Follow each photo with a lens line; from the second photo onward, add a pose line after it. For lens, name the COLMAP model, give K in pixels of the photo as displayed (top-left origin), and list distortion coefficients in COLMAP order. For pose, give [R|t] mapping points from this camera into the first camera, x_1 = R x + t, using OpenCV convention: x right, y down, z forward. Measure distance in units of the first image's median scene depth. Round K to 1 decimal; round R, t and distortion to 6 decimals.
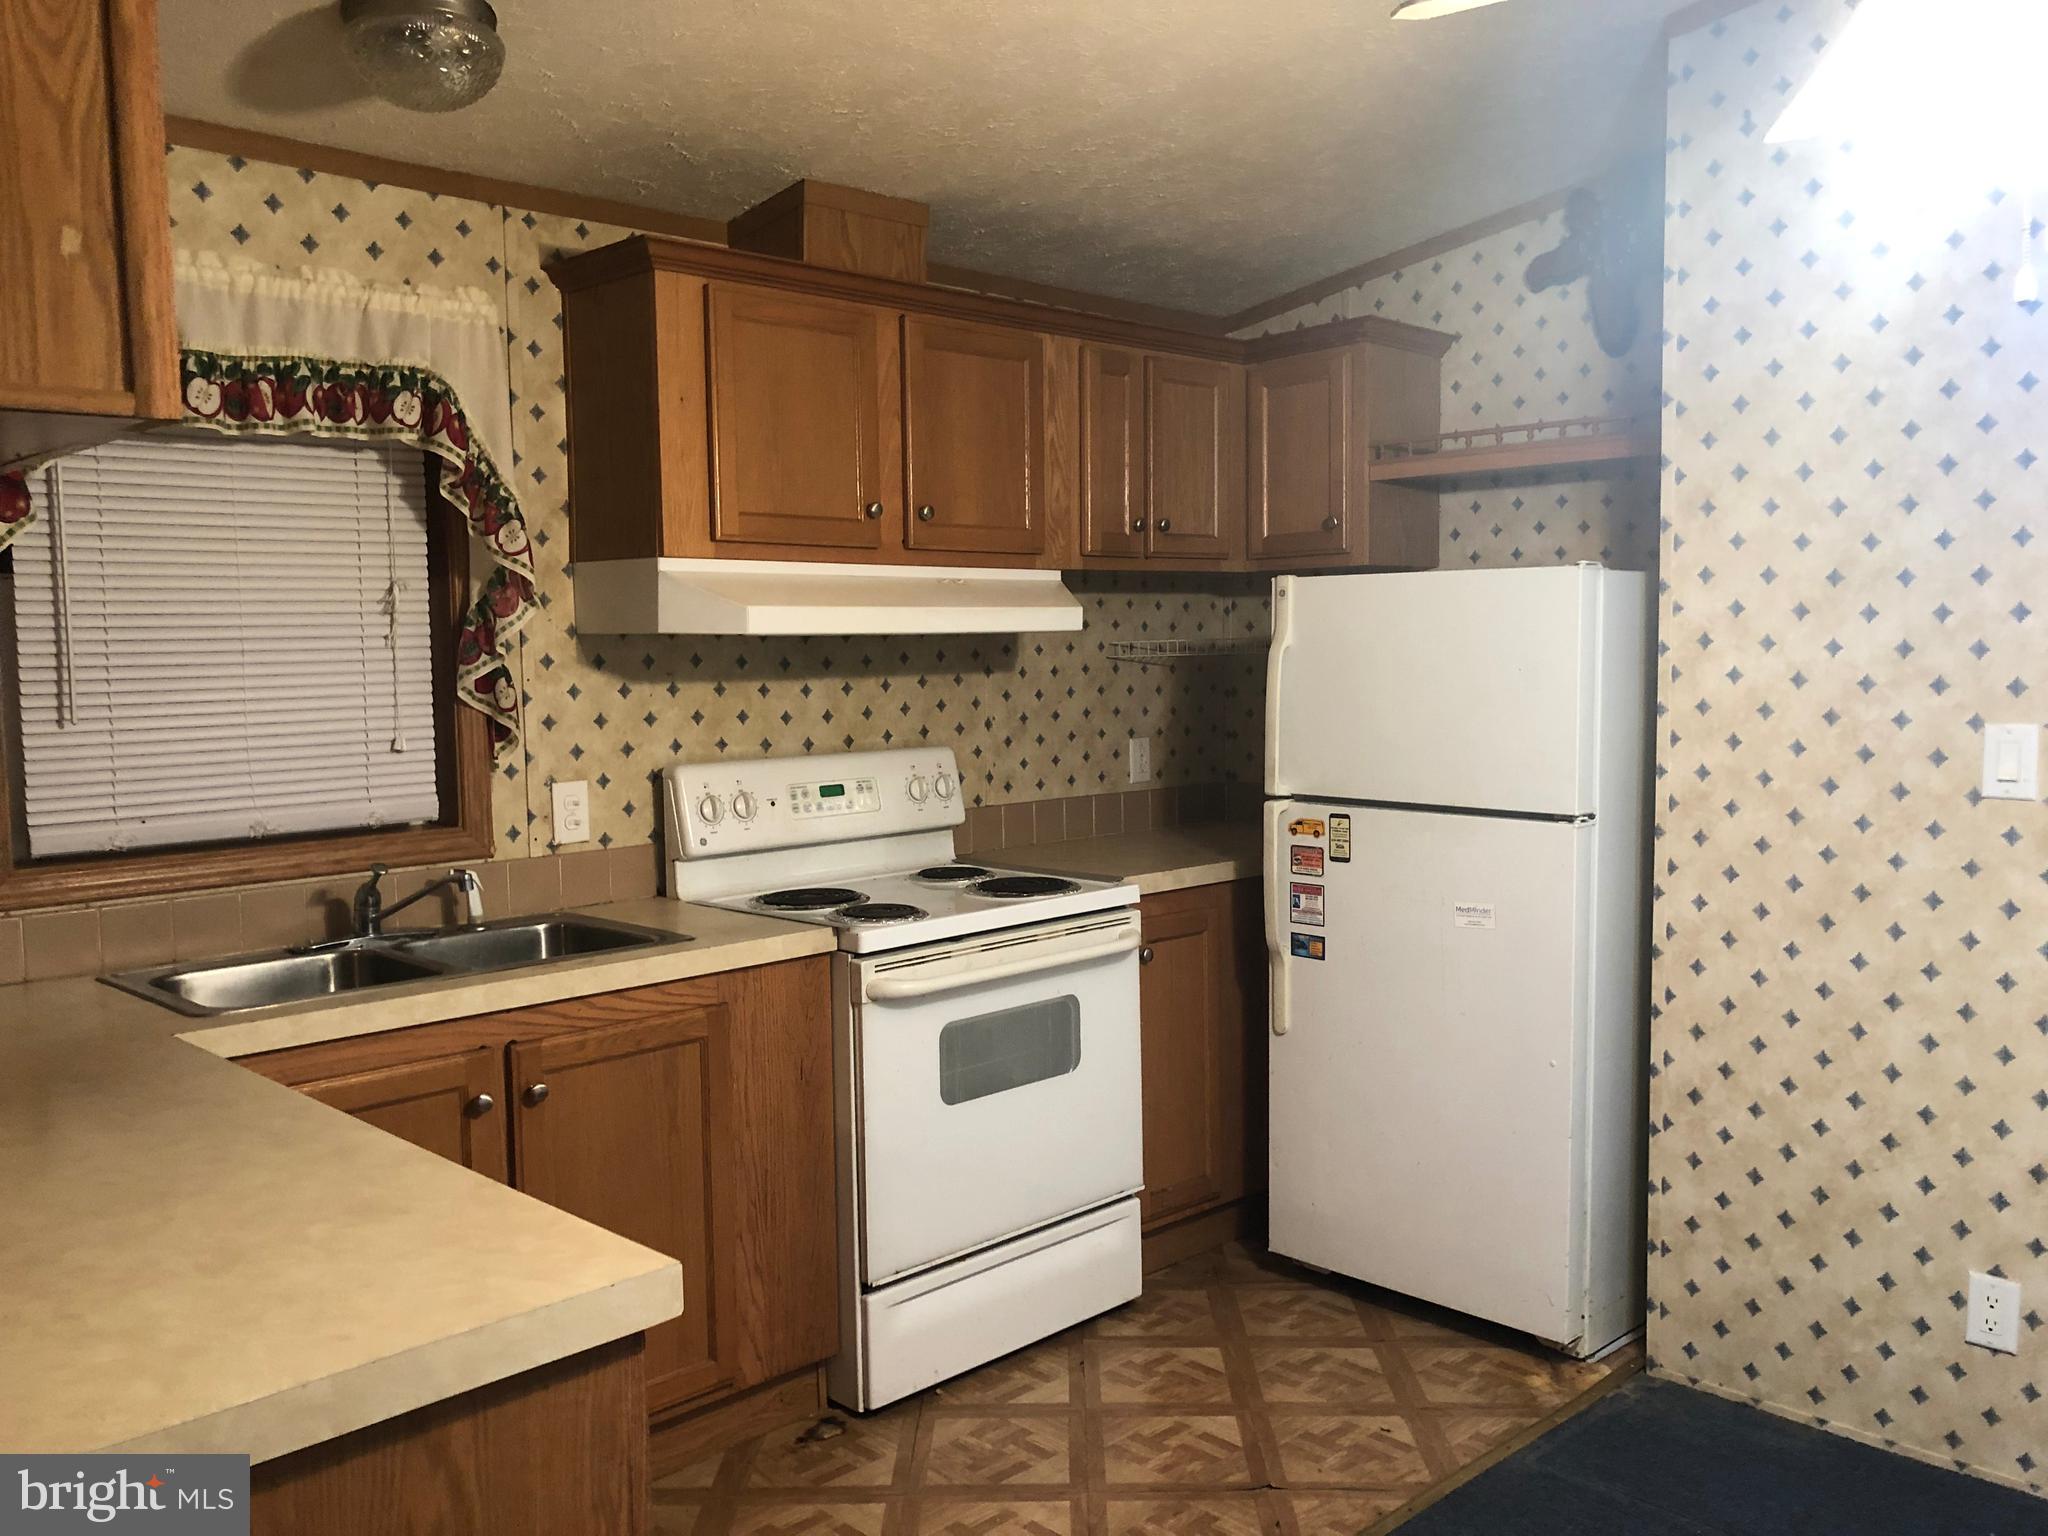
lens RADIAL K [[1677.9, 0, 1026.2], [0, 1677.9, 760.3], [0, 0, 1]] dist [0.043360, -0.059745]
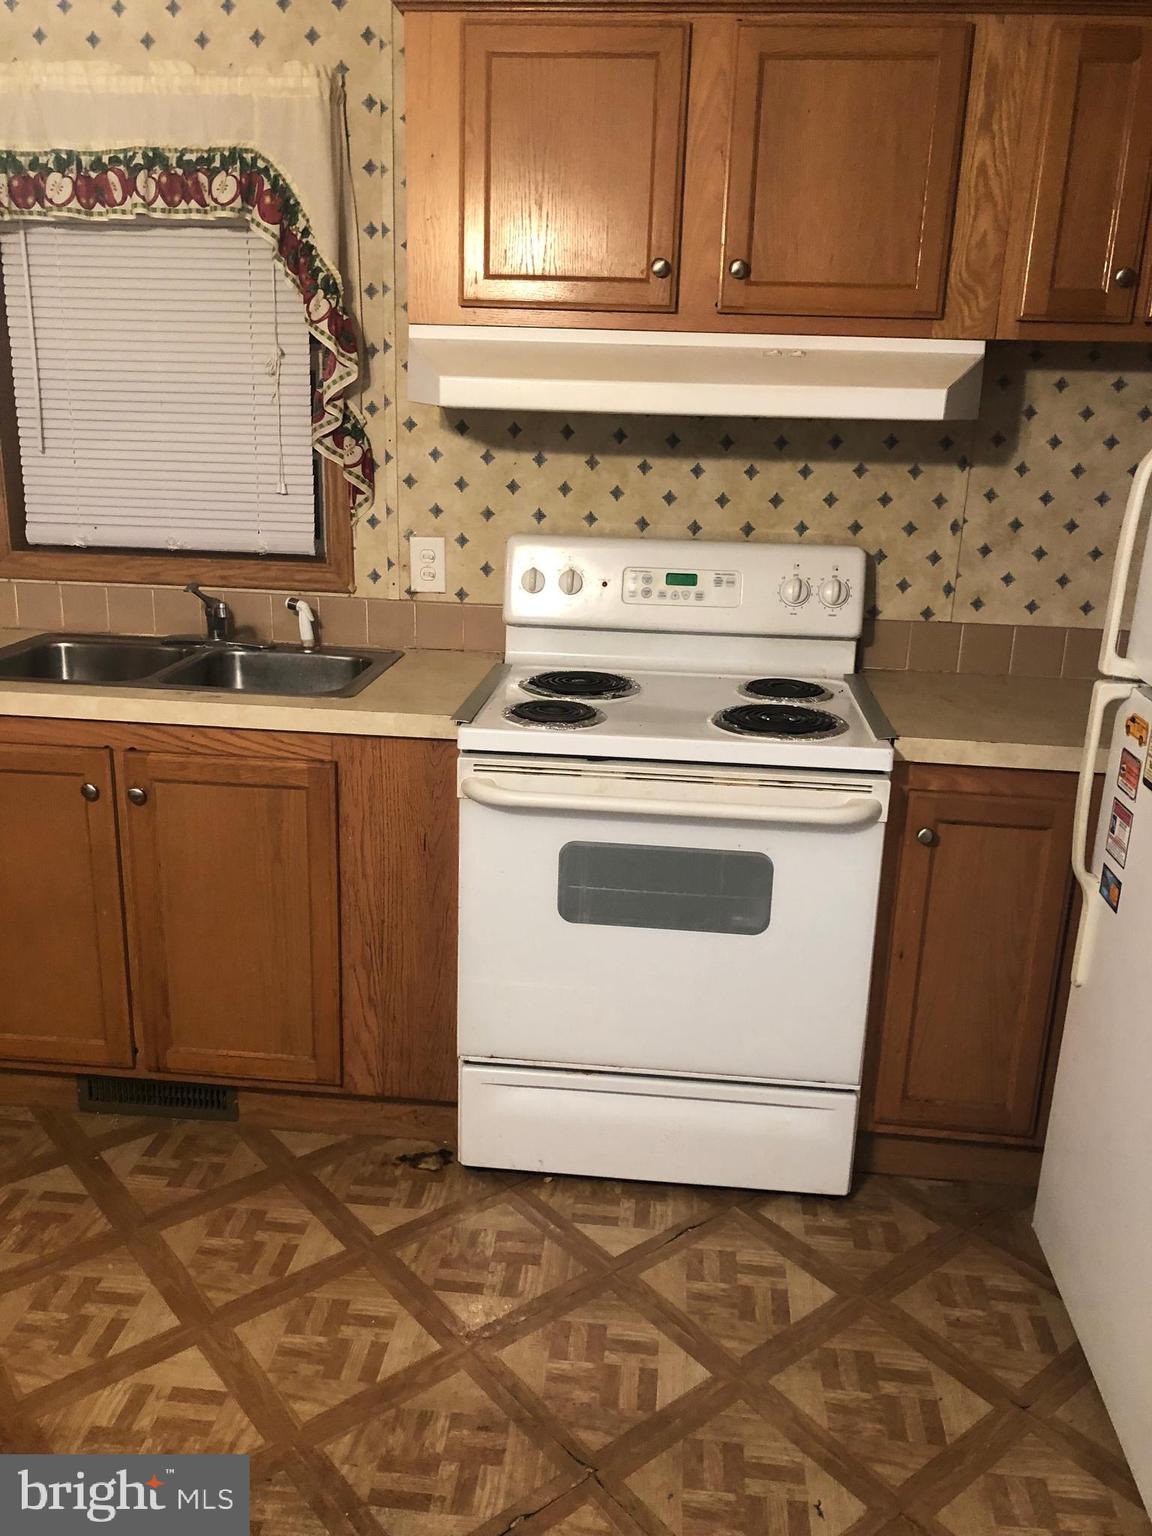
lens RADIAL K [[1250.8, 0, 578.0], [0, 1250.8, 753.6], [0, 0, 1]] dist [0.005641, 0.010069]
pose [[0.647617, 0.242756, -0.722261, 0.432588], [-0.093286, 0.966021, 0.241040, -0.058145], [0.756234, -0.088724, 0.648258, 0.529536]]
